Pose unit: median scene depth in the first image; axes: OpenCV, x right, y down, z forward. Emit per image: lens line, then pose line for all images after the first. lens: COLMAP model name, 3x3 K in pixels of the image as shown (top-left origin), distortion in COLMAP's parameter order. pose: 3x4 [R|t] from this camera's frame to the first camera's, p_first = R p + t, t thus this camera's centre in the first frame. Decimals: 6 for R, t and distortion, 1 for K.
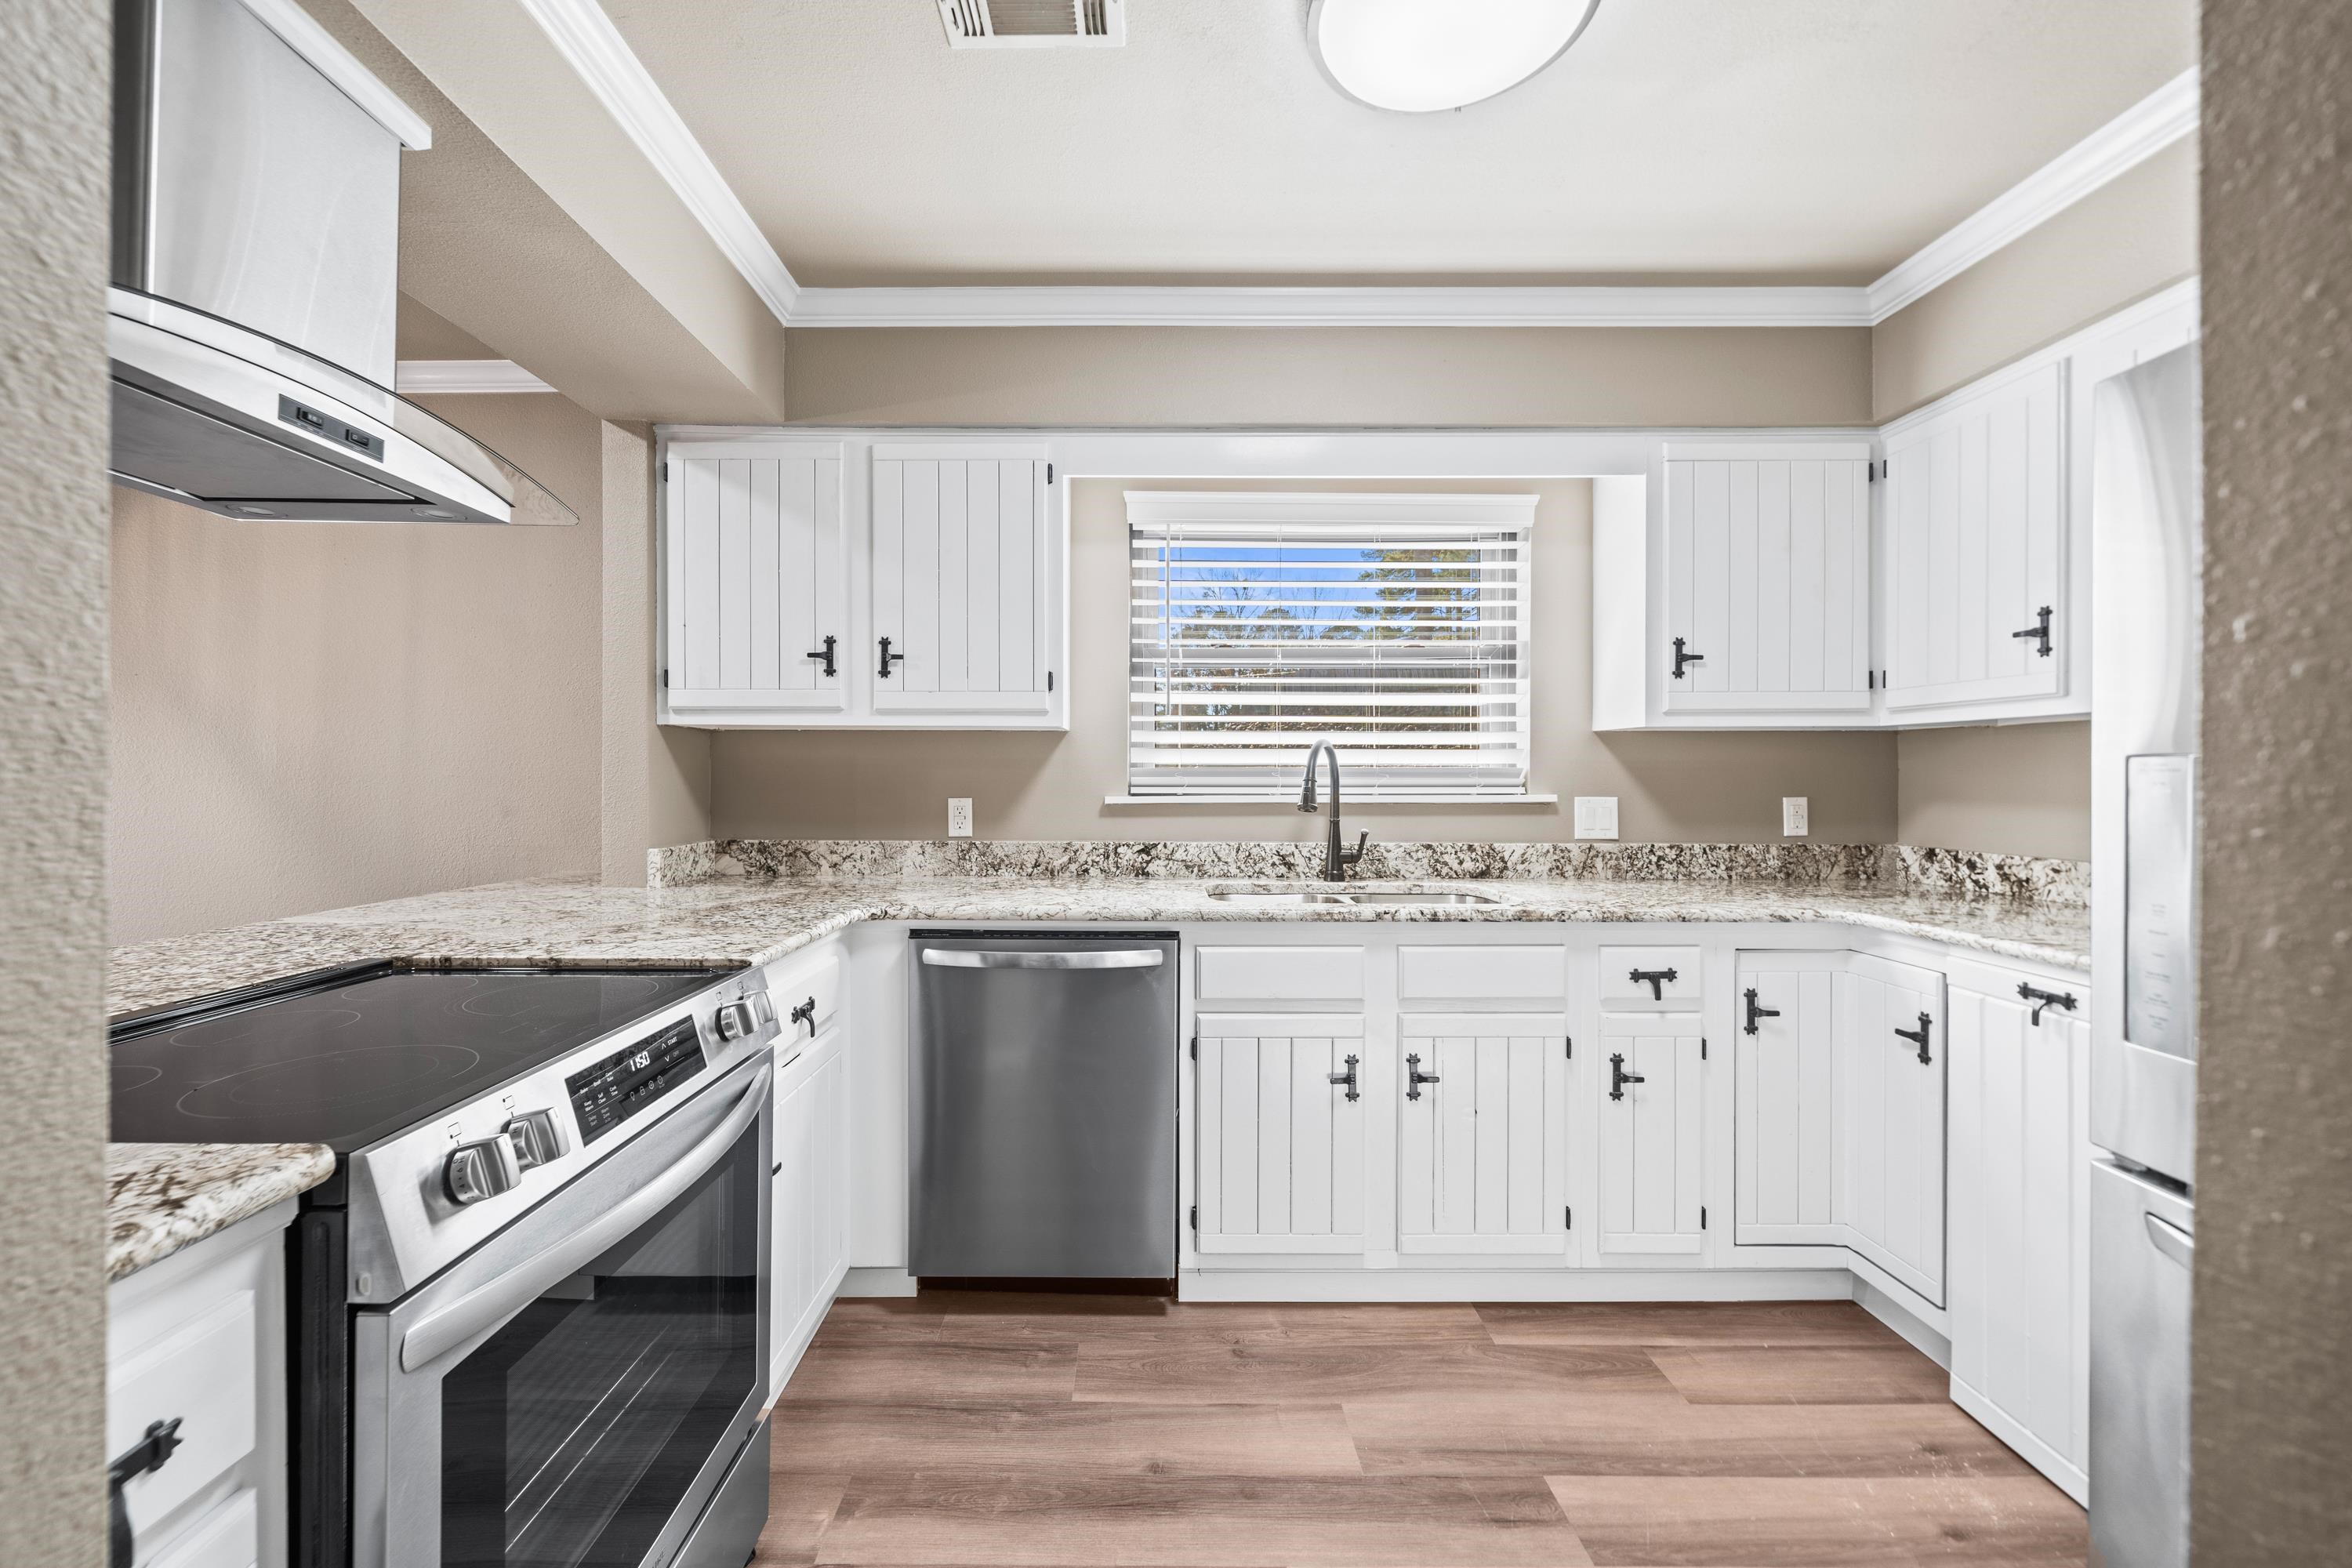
lens RADIAL K [[897.6, 0, 1170.6], [0, 897.6, 774.8], [0, 0, 1]] dist [-0.000736, 0.000197]
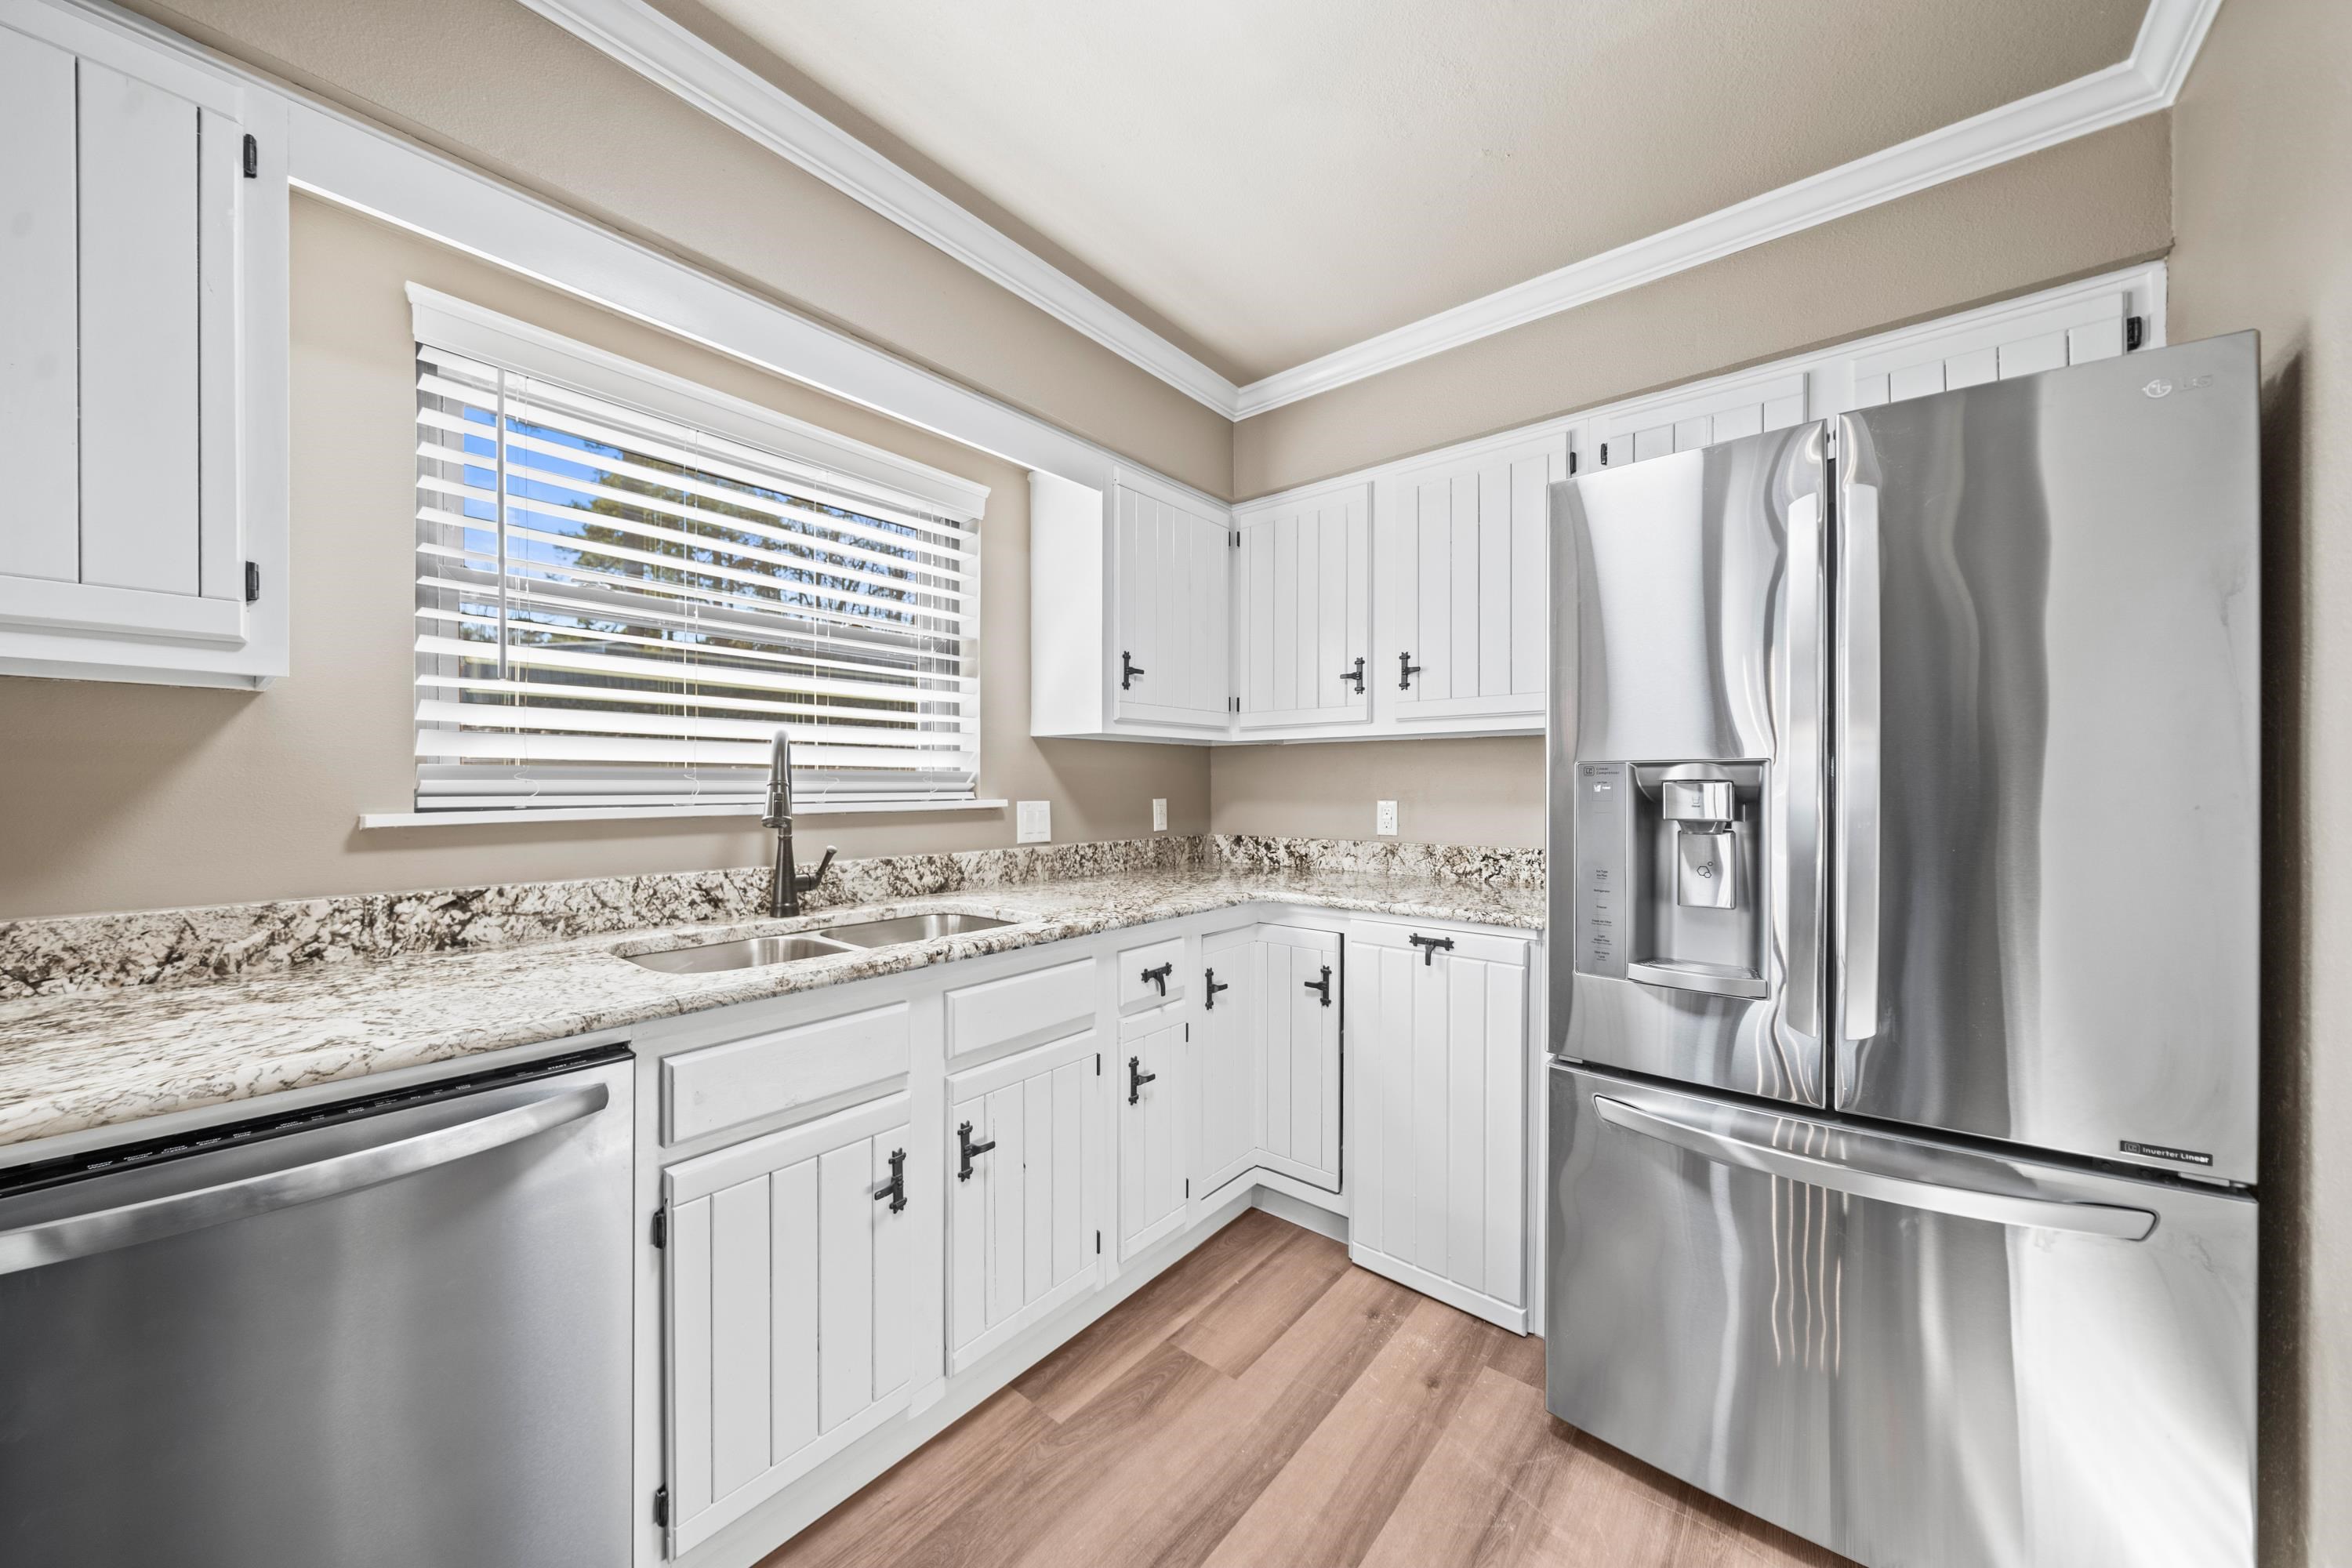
lens RADIAL K [[804.2, 0, 1154.6], [0, 804.2, 786.6], [0, 0, 1]] dist [-0.005761, 0.000107]
pose [[0.658652, -0.003228, 0.752440, -0.135064], [-0.000467, 0.999989, 0.004698, 0.004791], [-0.752447, -0.003446, 0.658644, 0.337572]]
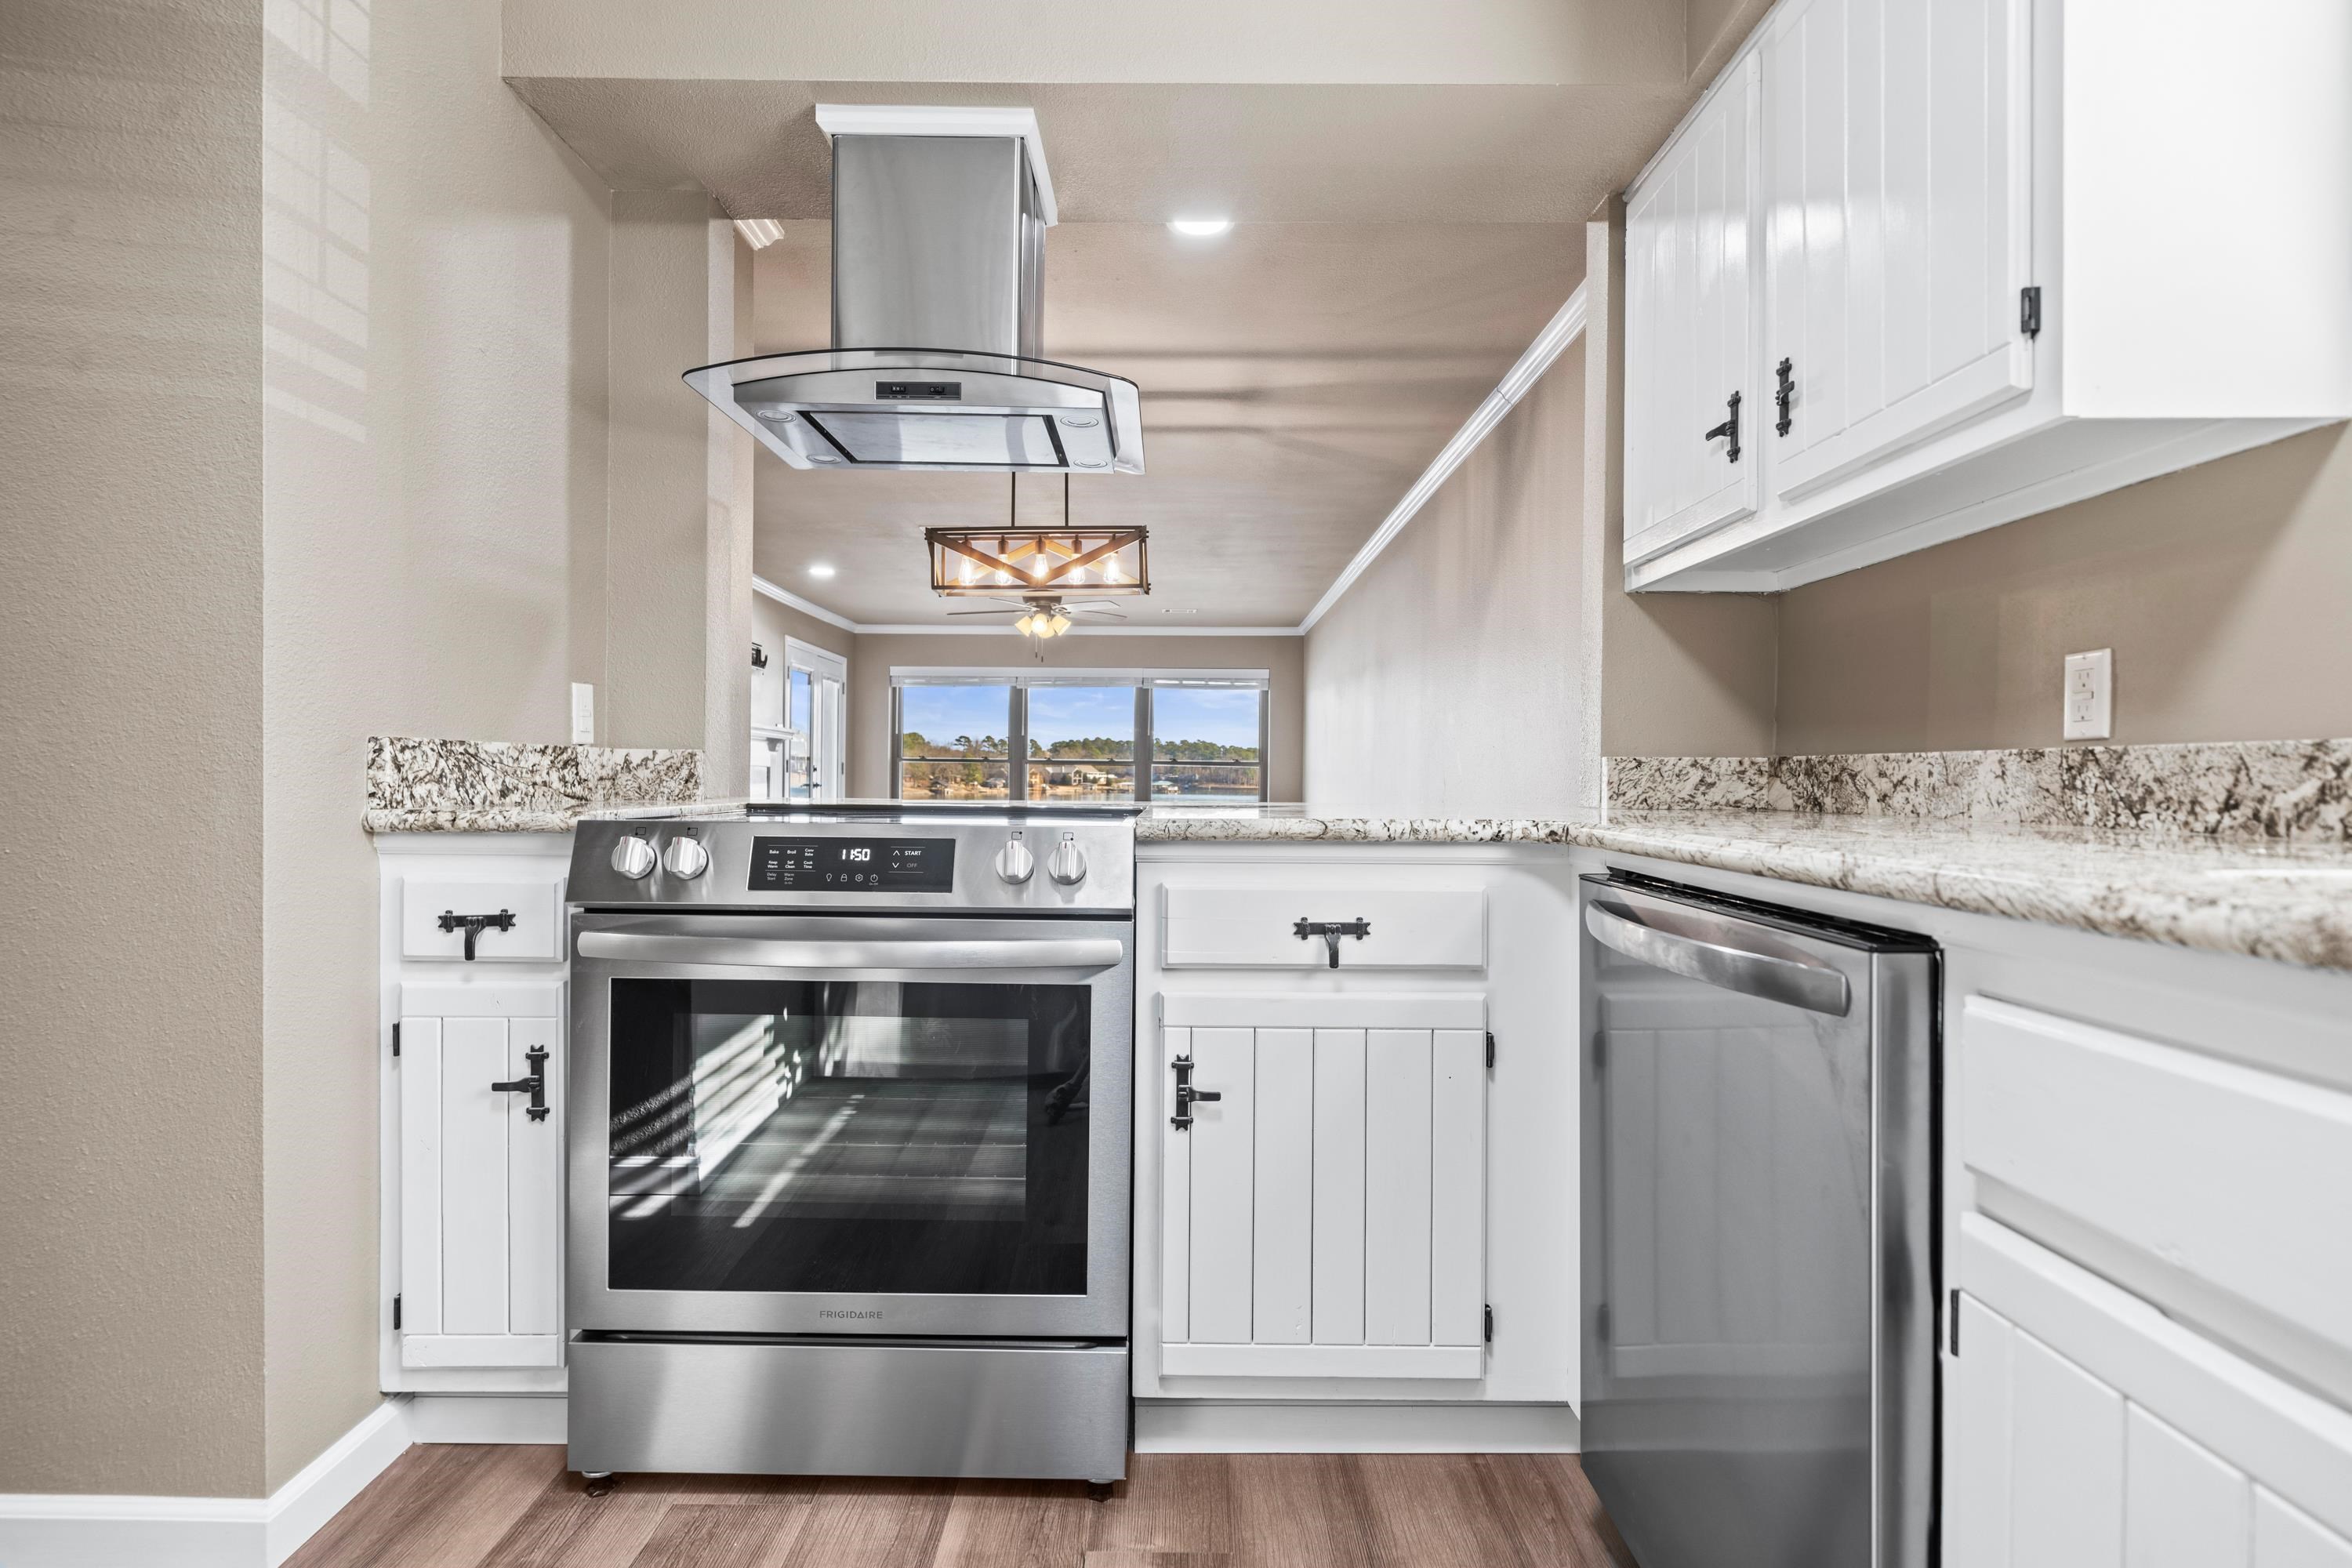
lens RADIAL K [[1130.3, 0, 1184.1], [0, 1130.3, 783.2], [0, 0, 1]] dist [-0.005906, 0.000134]
pose [[-0.013595, -0.002640, -0.999904, 0.357948], [0.000234, 0.999996, -0.002644, 0.101533], [0.999908, -0.000270, -0.013595, 0.623359]]
